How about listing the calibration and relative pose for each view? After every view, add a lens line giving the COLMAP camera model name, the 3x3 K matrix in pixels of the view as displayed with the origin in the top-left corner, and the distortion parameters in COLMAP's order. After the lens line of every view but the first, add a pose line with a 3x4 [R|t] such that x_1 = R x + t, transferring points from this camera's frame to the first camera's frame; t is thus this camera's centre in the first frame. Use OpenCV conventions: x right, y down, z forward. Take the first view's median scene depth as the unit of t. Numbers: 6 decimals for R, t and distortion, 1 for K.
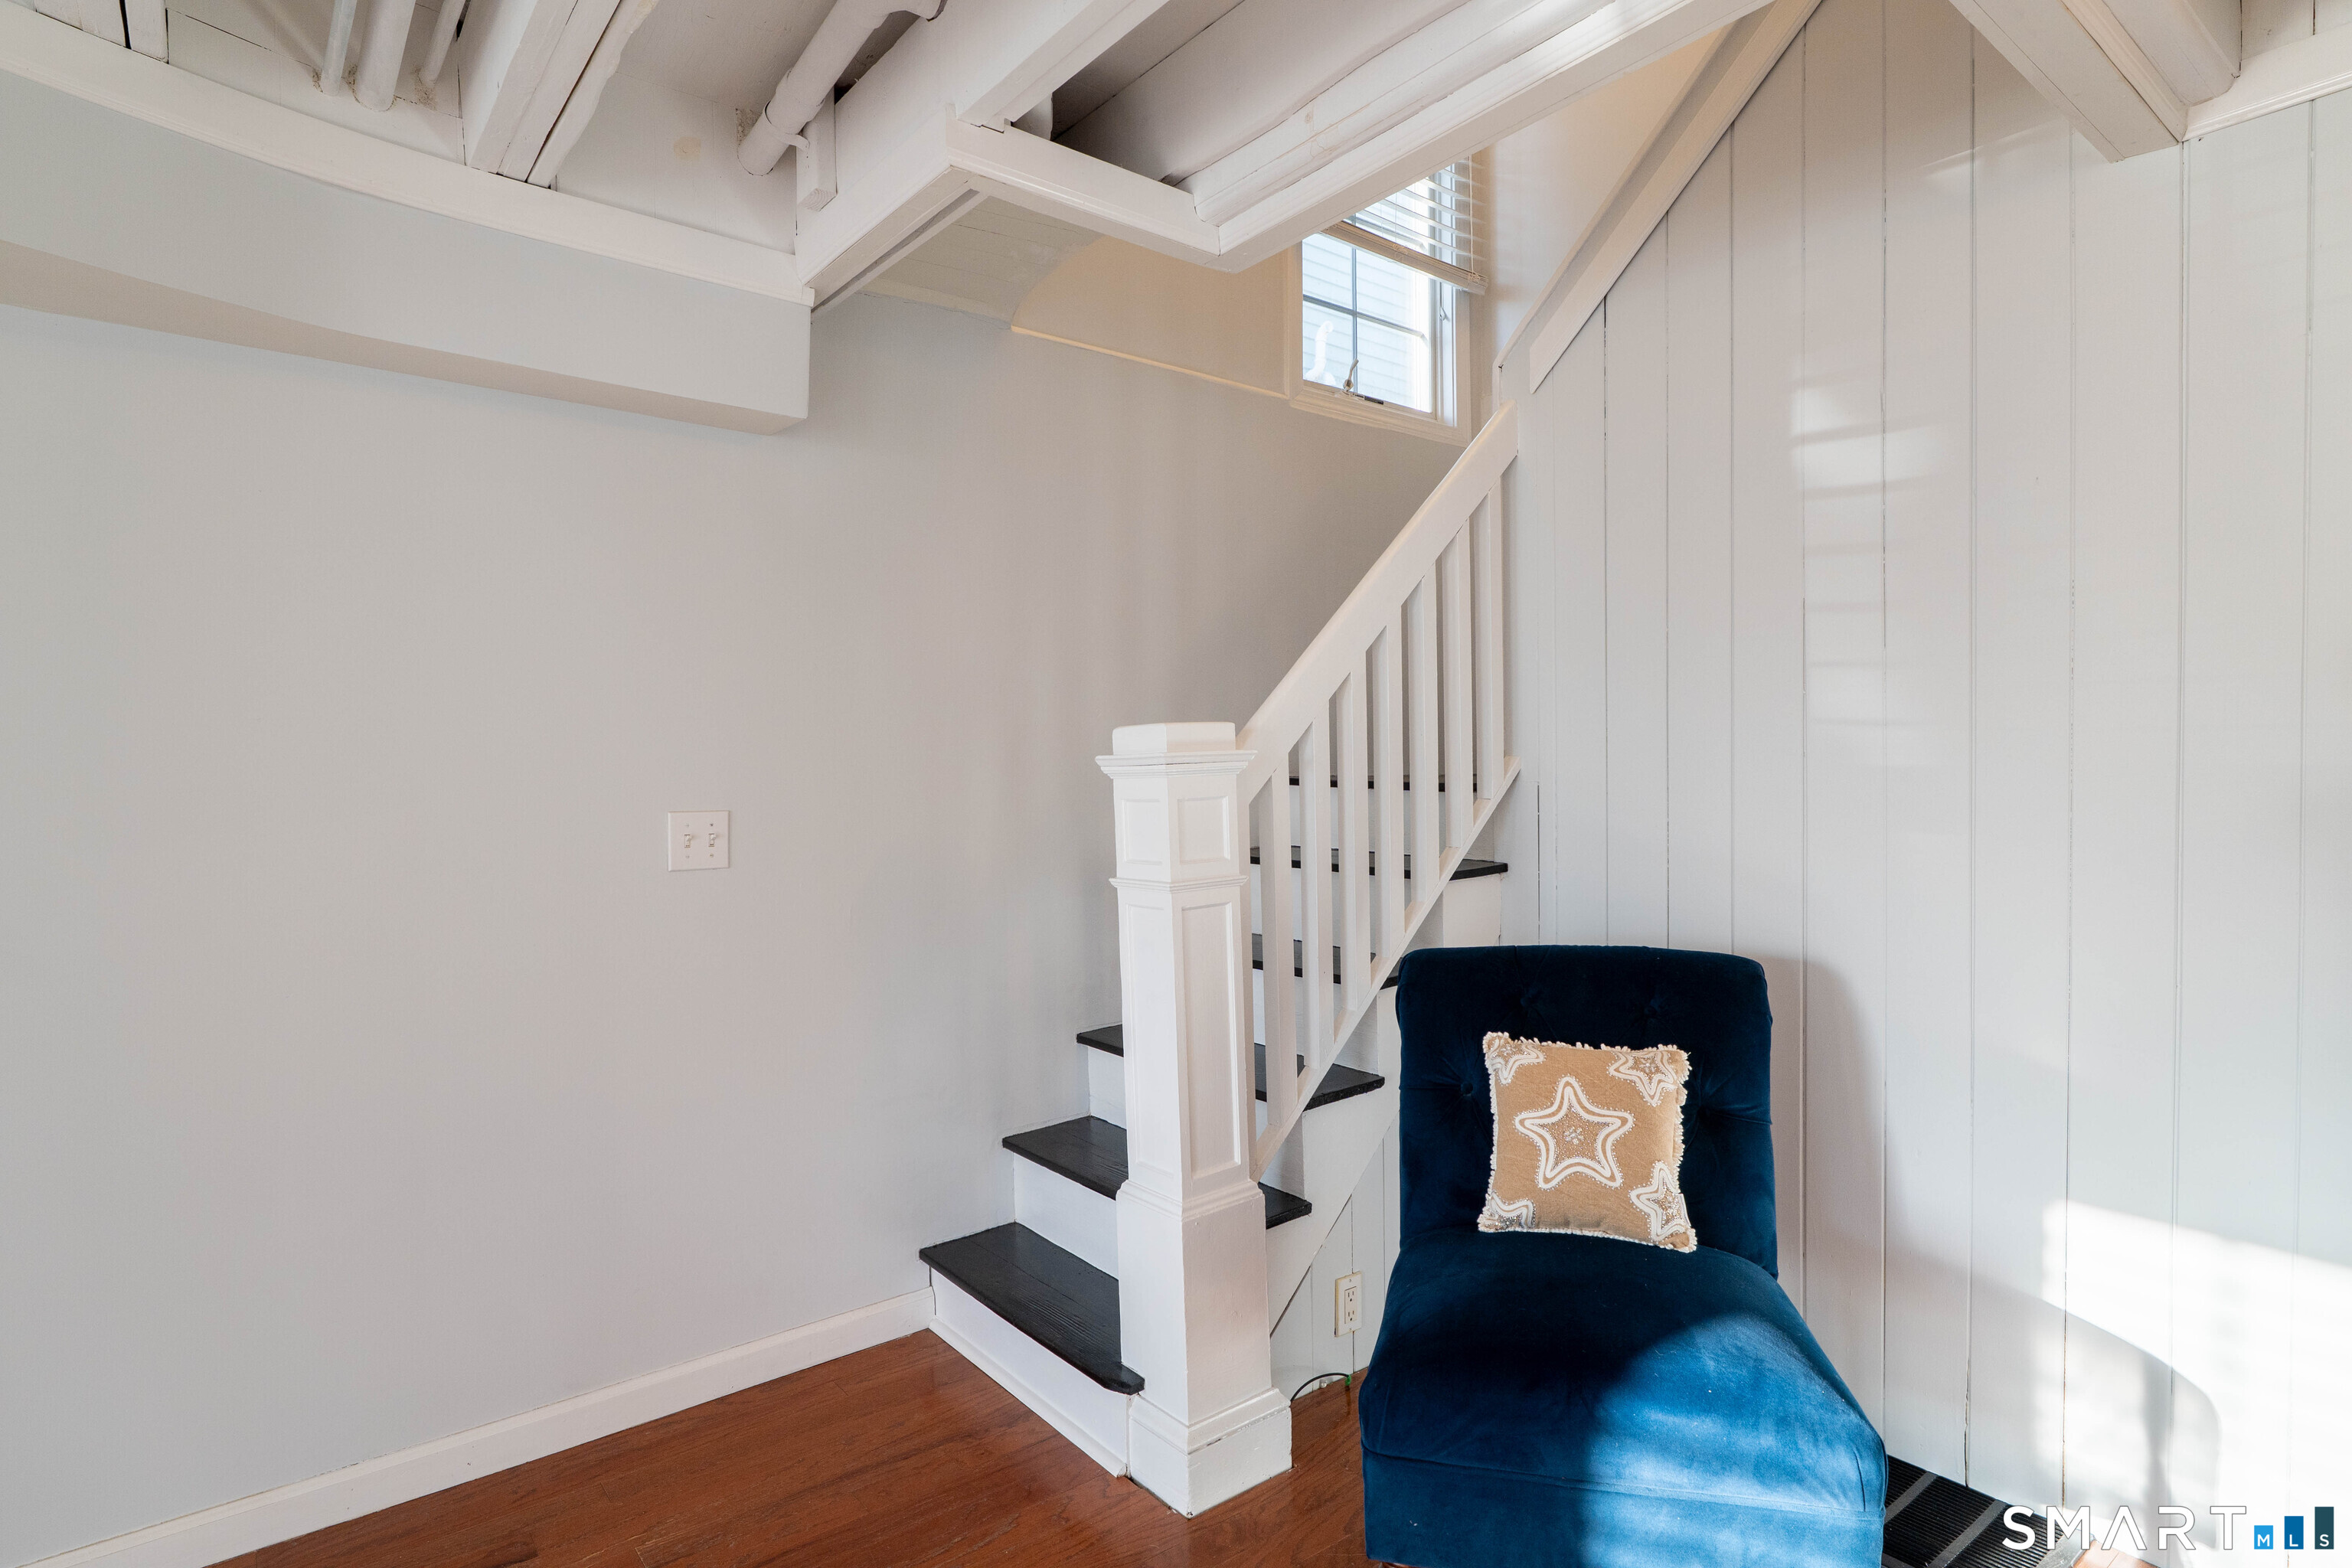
lens RADIAL K [[1212.8, 0, 1179.7], [0, 1212.8, 786.8], [0, 0, 1]] dist [0.002595, 0.001339]
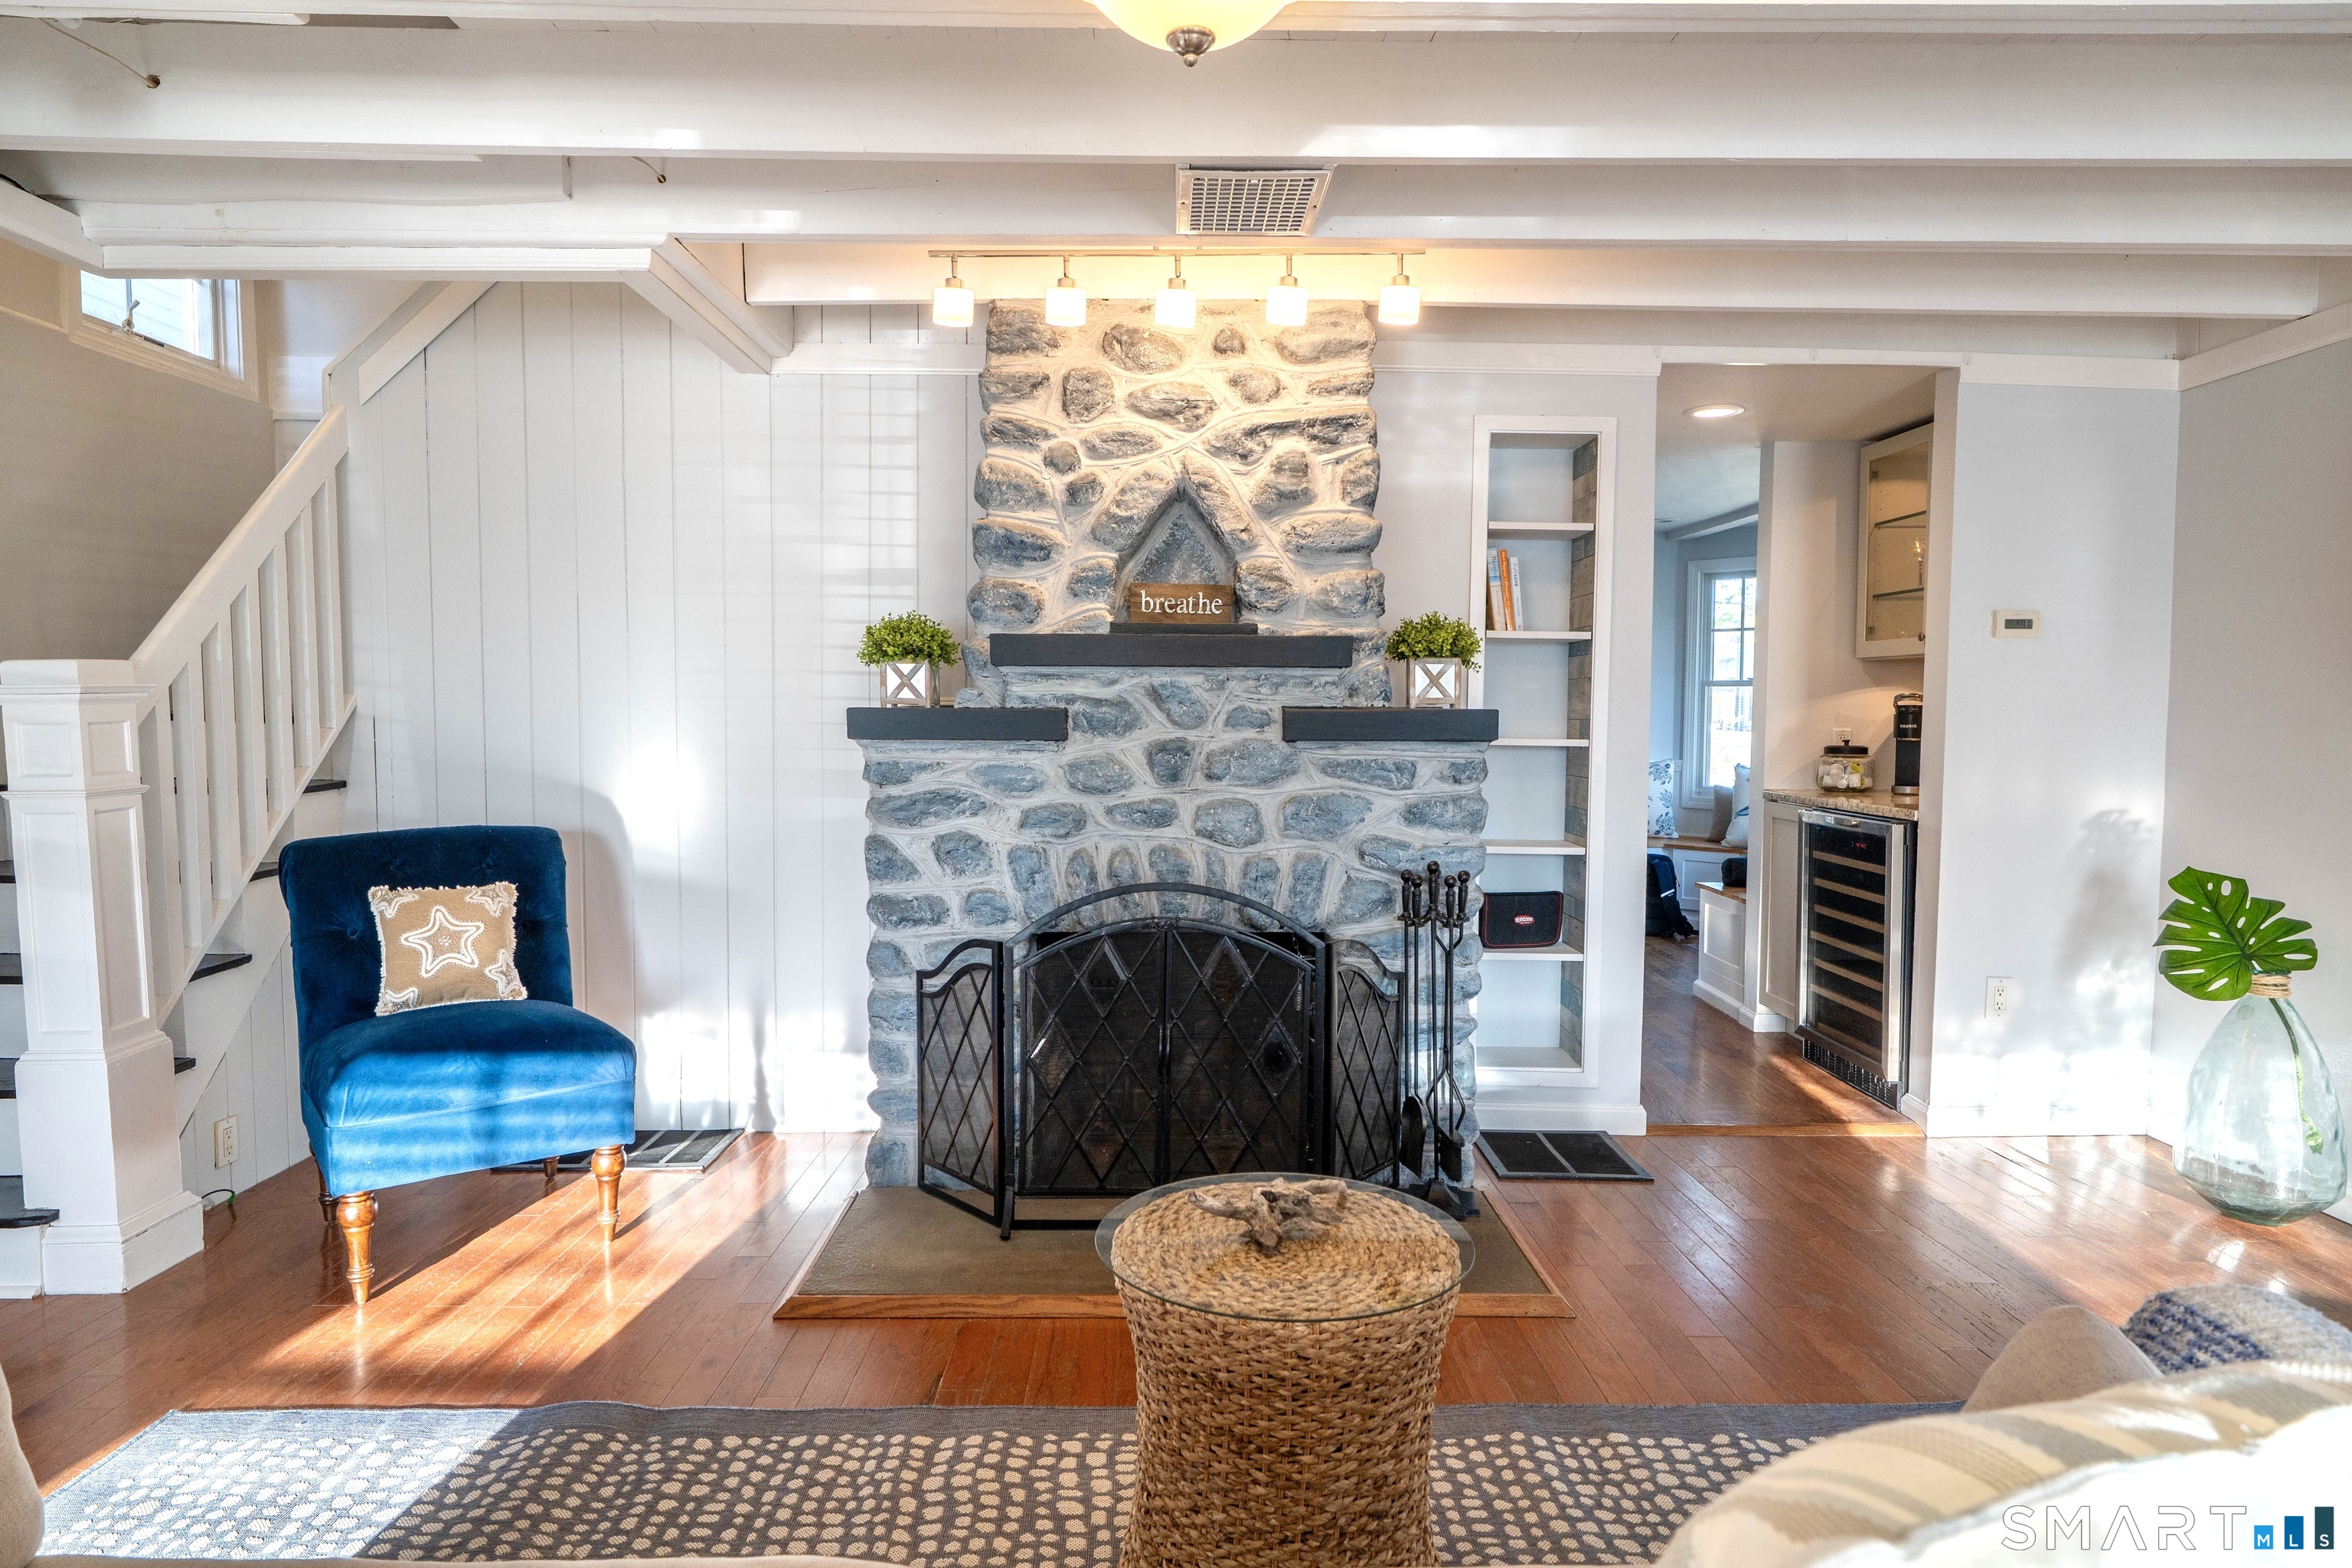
lens RADIAL K [[1340.7, 0, 1178.9], [0, 1340.7, 784.7], [0, 0, 1]] dist [-0.002647, -0.000241]
pose [[0.609827, -0.031283, 0.791917, -0.407975], [0.004328, 0.999337, 0.036144, 0.029668], [-0.792522, -0.018614, 0.609559, -0.703112]]
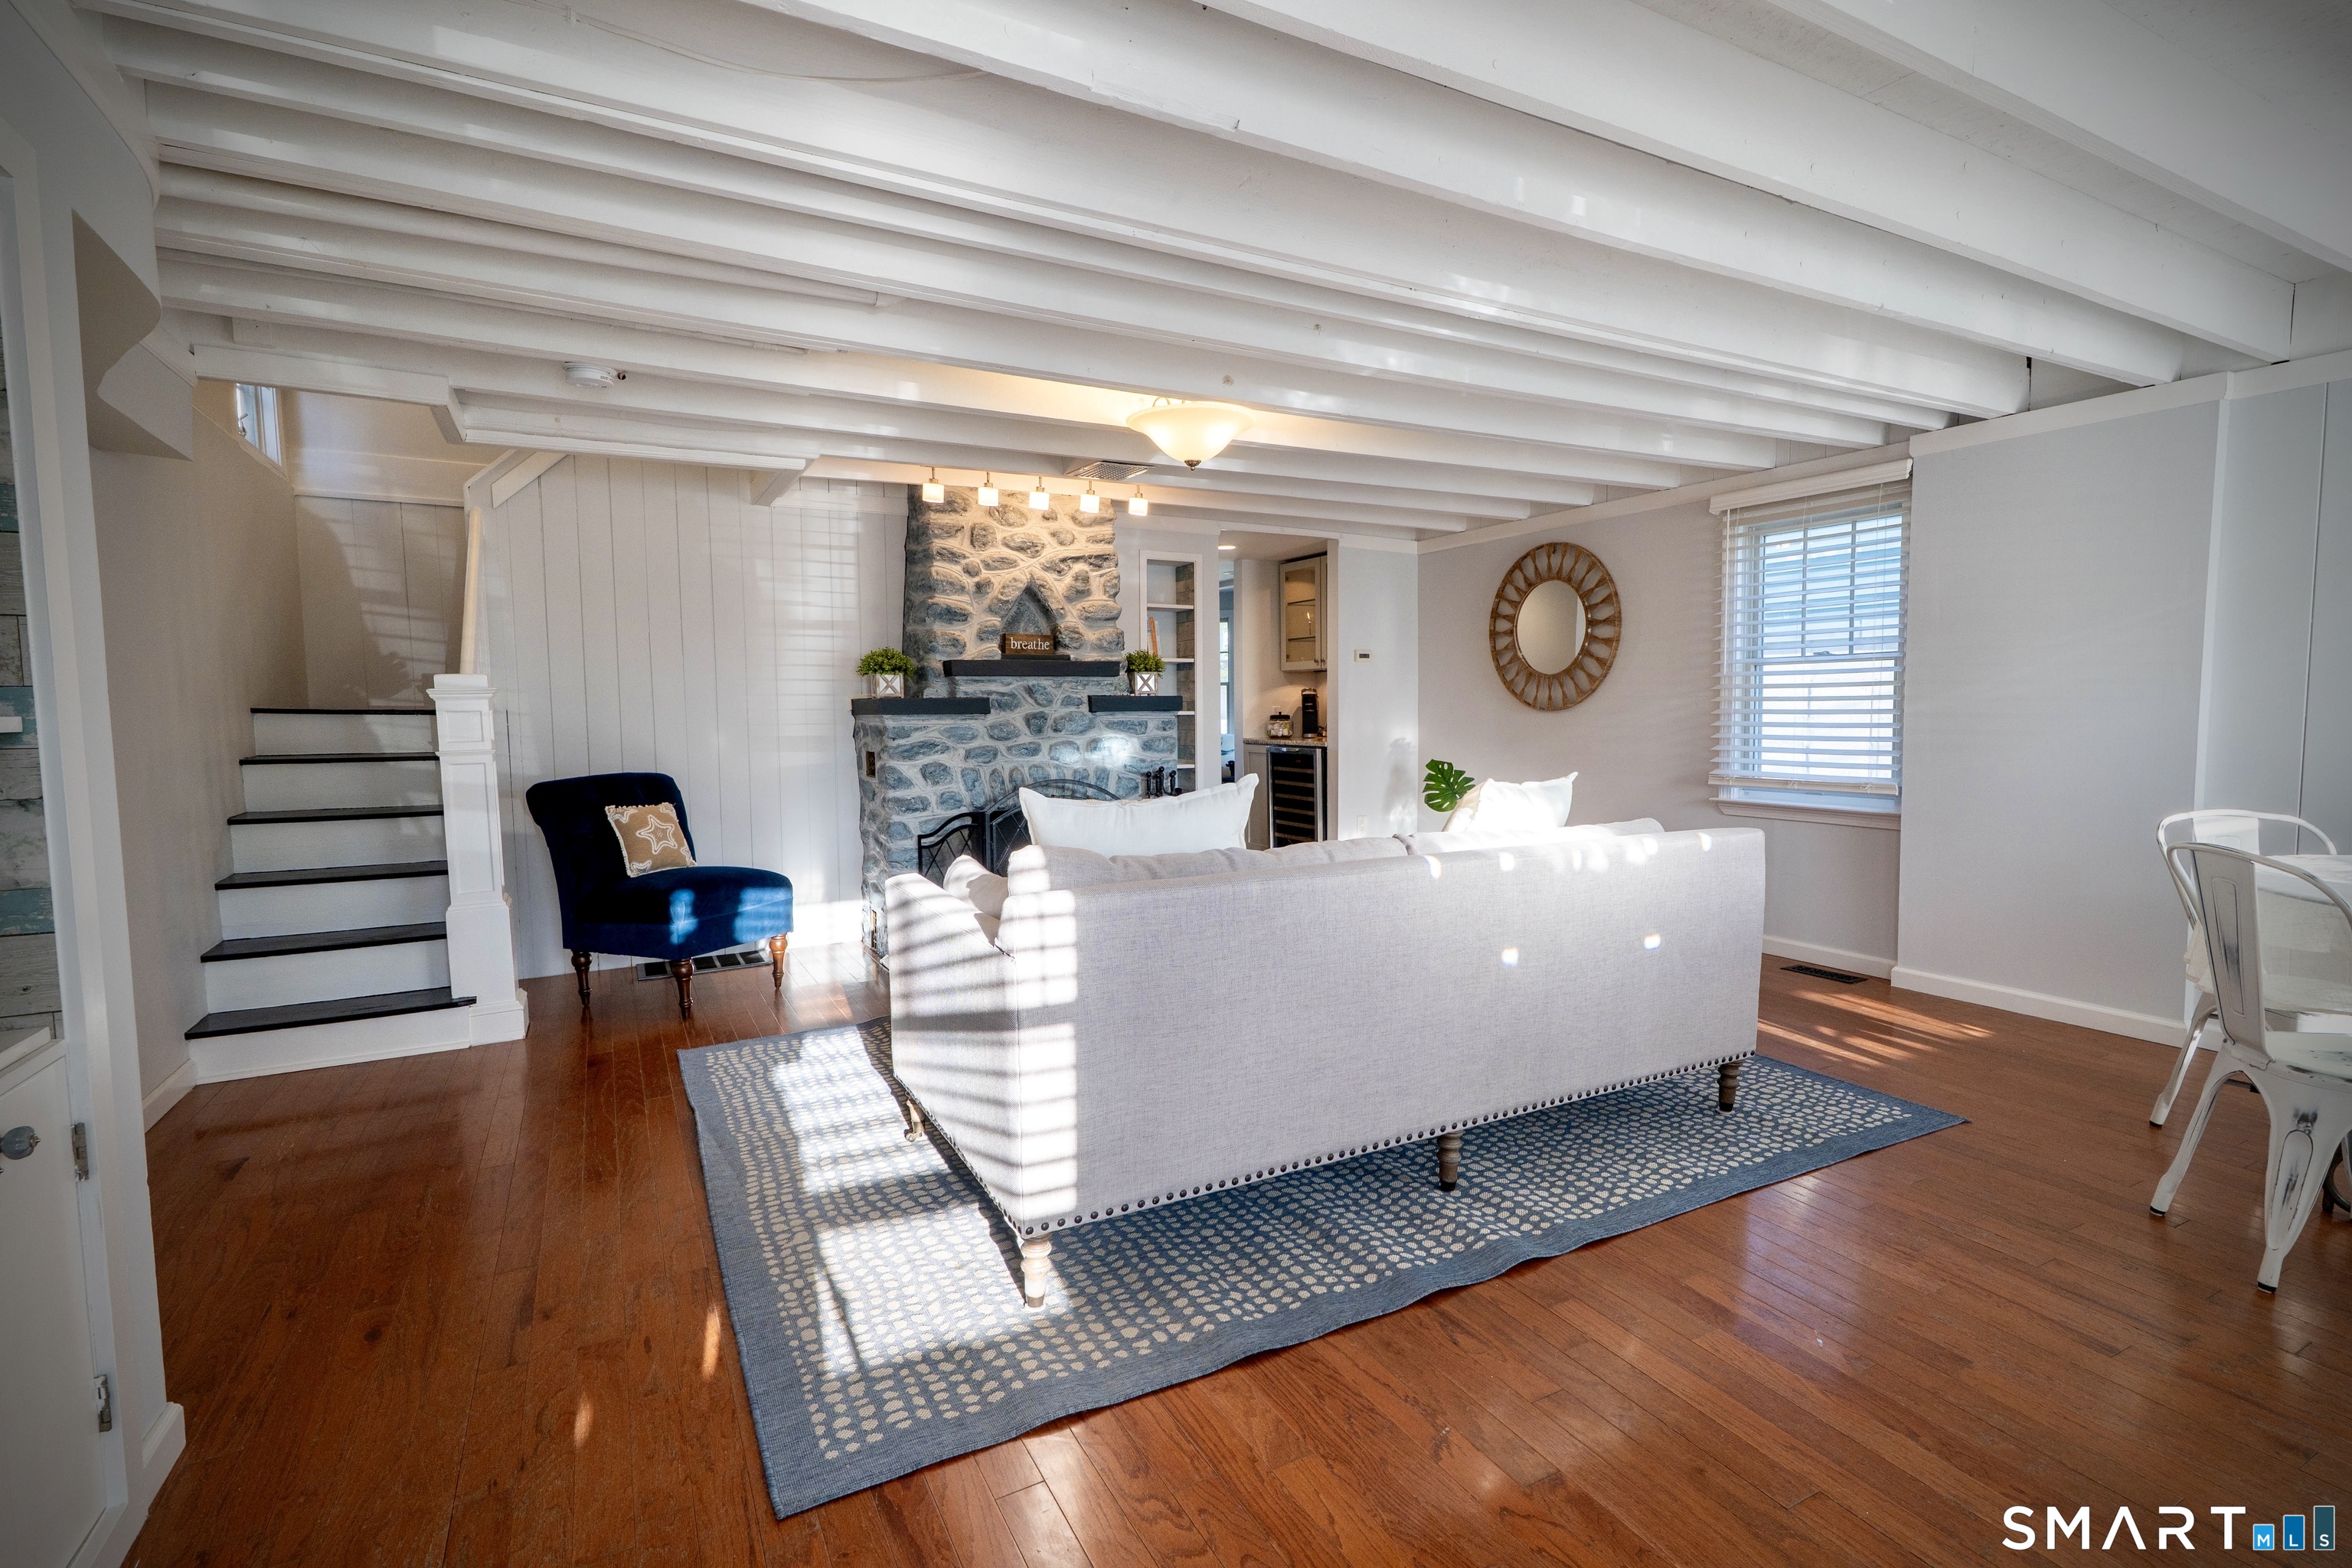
lens RADIAL K [[1082.7, 0, 1171.6], [0, 1082.7, 785.0], [0, 0, 1]] dist [0.003144, 0.000155]
pose [[0.185937, -0.062778, 0.980554, -1.663365], [0.029552, 0.997863, 0.058283, 0.065836], [-0.982117, 0.018141, 0.187394, -0.521547]]
